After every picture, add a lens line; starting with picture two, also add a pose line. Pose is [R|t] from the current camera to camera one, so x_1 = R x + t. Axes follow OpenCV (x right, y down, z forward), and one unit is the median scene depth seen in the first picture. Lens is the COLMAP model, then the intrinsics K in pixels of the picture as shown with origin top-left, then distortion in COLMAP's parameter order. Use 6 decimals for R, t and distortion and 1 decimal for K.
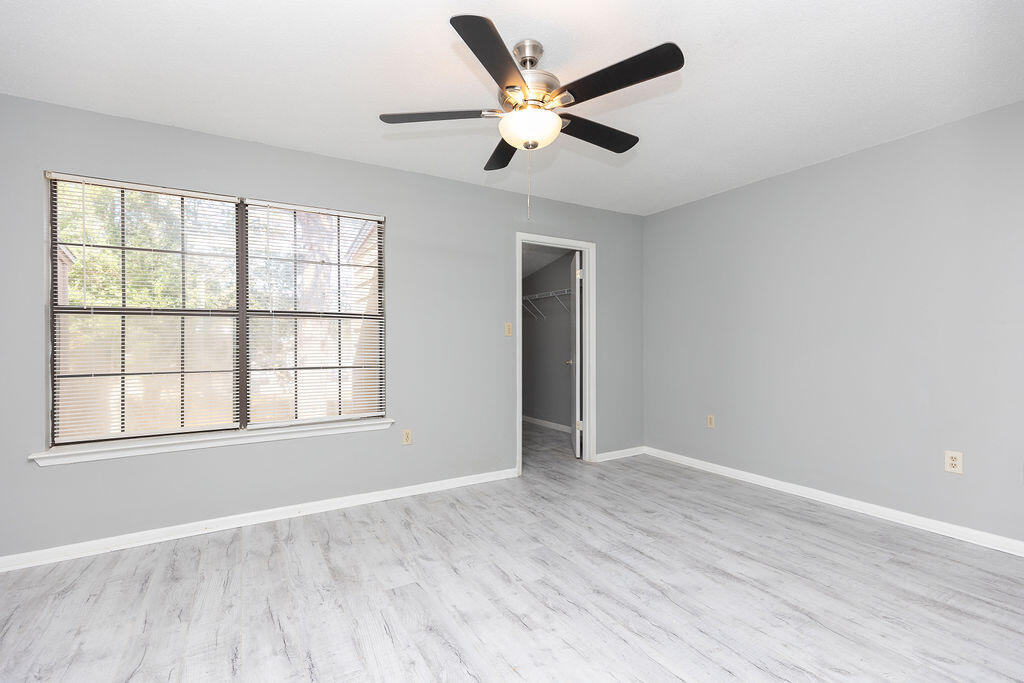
lens RADIAL K [[461.2, 0, 513.6], [0, 461.2, 344.8], [0, 0, 1]] dist [0.002561, 0.000033]
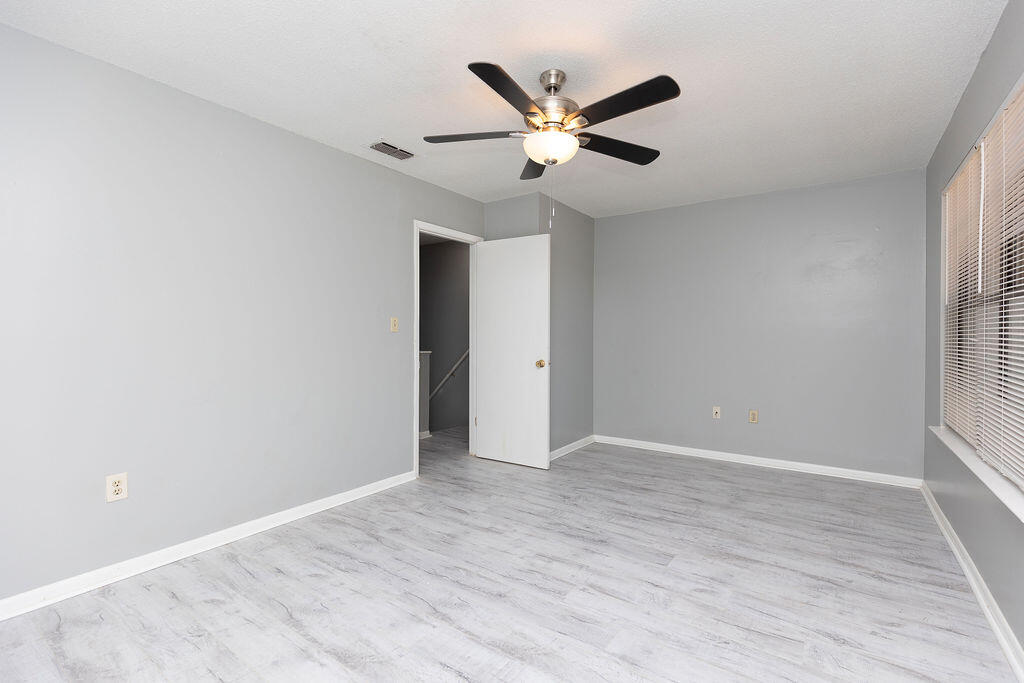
lens RADIAL K [[461.2, 0, 513.6], [0, 461.2, 344.8], [0, 0, 1]] dist [0.002561, 0.000033]
pose [[-0.917093, 0.008702, -0.398579, 0.458888], [-0.001914, 0.999654, 0.026228, -0.010080], [0.398670, 0.024816, -0.916759, 1.605731]]
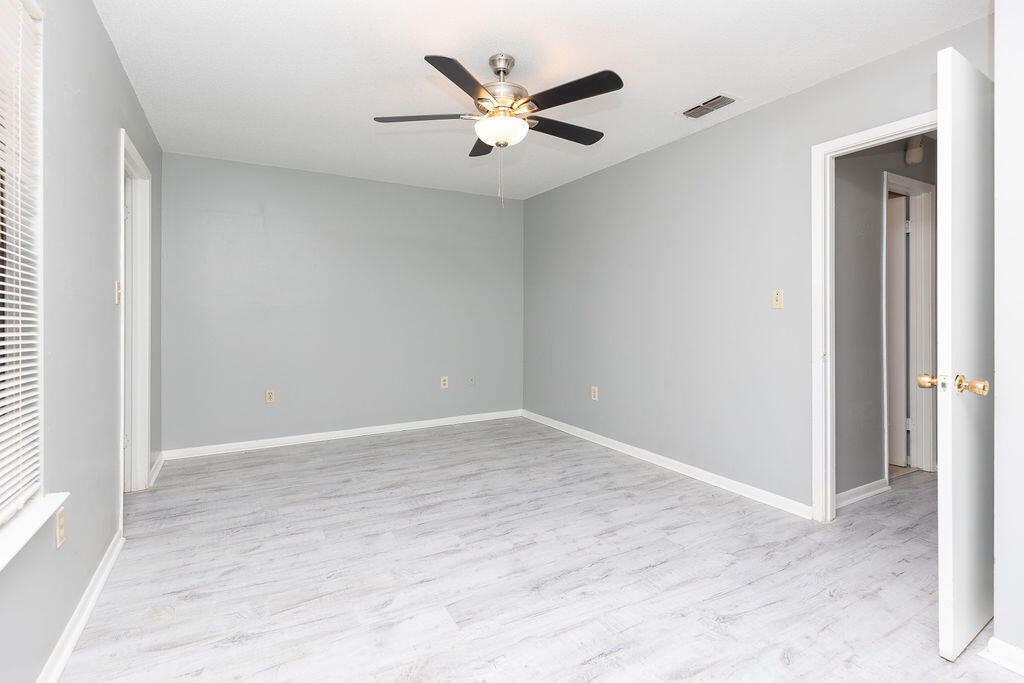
lens RADIAL K [[474.3, 0, 510.7], [0, 474.3, 314.9], [0, 0, 1]] dist [0.003758, -0.000398]
pose [[0.026257, 0.000806, 0.999655, -0.934898], [0.007915, 0.999968, -0.001014, -0.001670], [-0.999624, 0.007938, 0.026249, 0.762495]]
